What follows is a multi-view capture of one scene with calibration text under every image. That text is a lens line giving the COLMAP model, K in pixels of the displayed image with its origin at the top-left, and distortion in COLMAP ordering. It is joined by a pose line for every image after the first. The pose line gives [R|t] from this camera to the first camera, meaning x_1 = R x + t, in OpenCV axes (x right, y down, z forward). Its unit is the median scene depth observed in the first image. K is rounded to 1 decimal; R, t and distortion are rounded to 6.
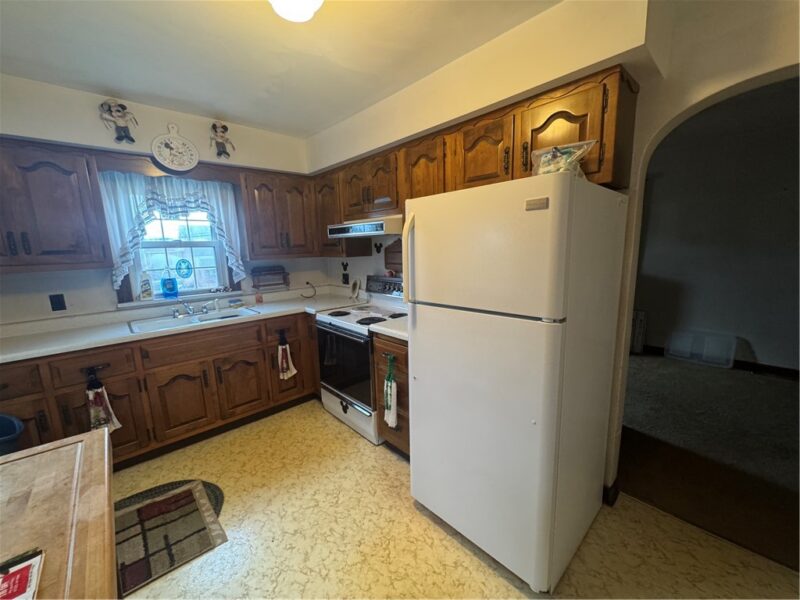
lens RADIAL K [[313.3, 0, 402.8], [0, 313.3, 298.7], [0, 0, 1]] dist [0.000029, 0.000202]
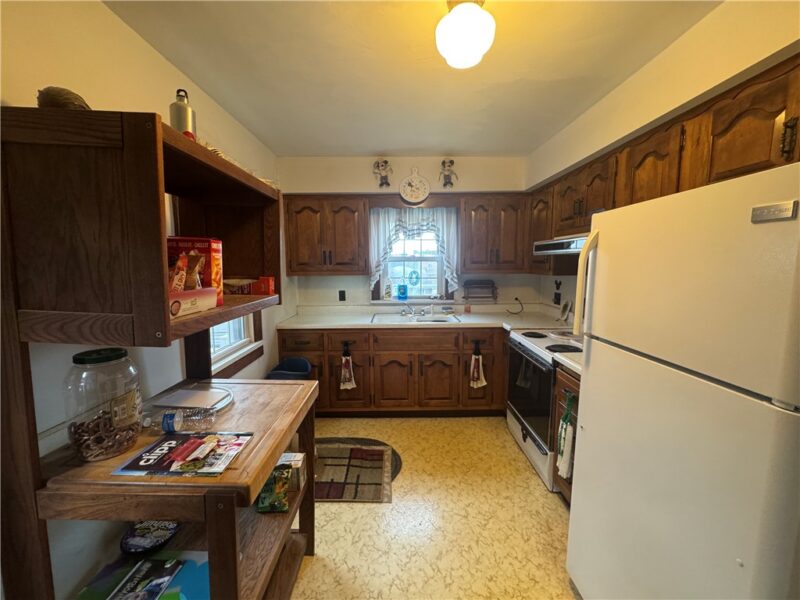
lens RADIAL K [[313.3, 0, 402.8], [0, 313.3, 298.7], [0, 0, 1]] dist [0.000029, 0.000202]
pose [[0.751695, 0.098898, -0.652053, 0.129605], [-0.126097, 0.992005, 0.005093, -0.019300], [0.647344, 0.078393, 0.758156, 0.029220]]
